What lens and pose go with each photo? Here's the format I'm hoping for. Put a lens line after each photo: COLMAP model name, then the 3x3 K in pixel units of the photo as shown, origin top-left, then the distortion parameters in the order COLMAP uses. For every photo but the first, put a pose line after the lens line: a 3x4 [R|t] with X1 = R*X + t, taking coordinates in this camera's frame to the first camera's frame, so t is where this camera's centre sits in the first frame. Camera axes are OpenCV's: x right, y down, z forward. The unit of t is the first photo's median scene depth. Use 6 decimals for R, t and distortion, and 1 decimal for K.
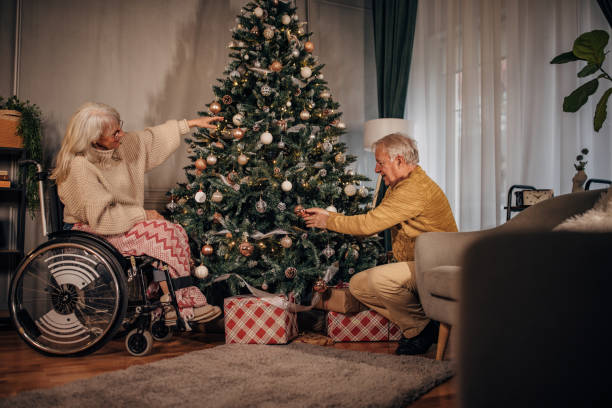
lens RADIAL K [[579.1, 0, 306.0], [0, 579.1, 204.0], [0, 0, 1]] dist [-0.017844, -0.012154]
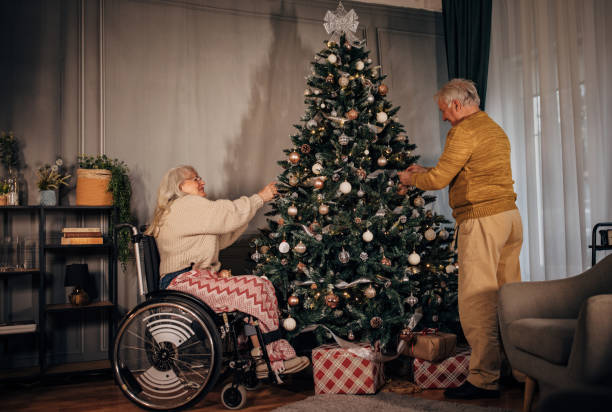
lens RADIAL K [[622.6, 0, 328.4], [0, 622.6, 191.6], [0, 0, 1]] dist [-0.007990, -0.026012]
pose [[0.996296, -0.038221, -0.077035, -0.015792], [0.036392, 0.999025, -0.025011, -0.084205], [0.077916, 0.022114, 0.996715, -0.101523]]
